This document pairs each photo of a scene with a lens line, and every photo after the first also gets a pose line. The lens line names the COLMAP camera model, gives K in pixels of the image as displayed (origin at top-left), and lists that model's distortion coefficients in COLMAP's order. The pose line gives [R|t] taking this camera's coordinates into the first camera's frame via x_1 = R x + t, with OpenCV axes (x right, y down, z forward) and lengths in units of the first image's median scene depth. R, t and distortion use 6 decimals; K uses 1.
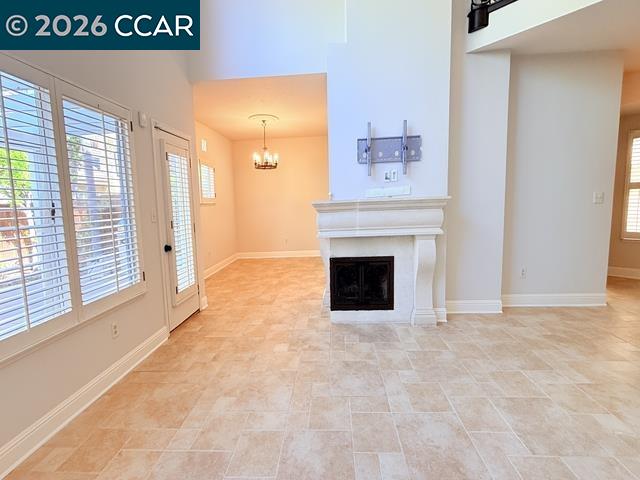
lens RADIAL K [[258.6, 0, 318.8], [0, 258.6, 224.9], [0, 0, 1]] dist [0.002470, 0.000252]
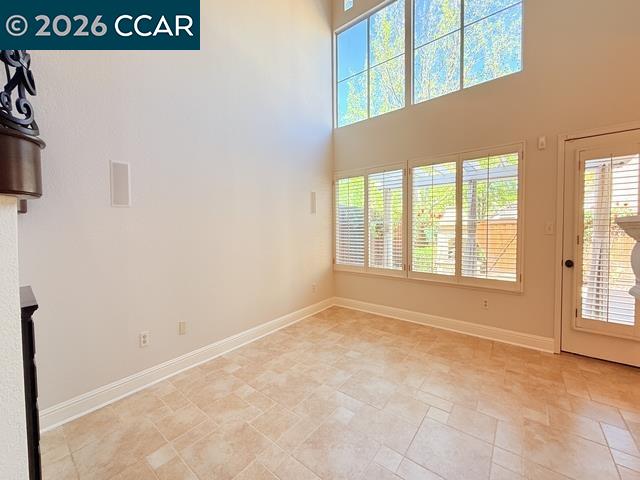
lens RADIAL K [[258.6, 0, 319.6], [0, 258.6, 236.5], [0, 0, 1]] dist [0.002470, 0.000252]
pose [[-0.584889, 0.075501, -0.807592, 0.930220], [-0.042225, 0.991474, 0.123273, -0.113387], [0.810014, 0.106202, -0.576714, 1.058738]]
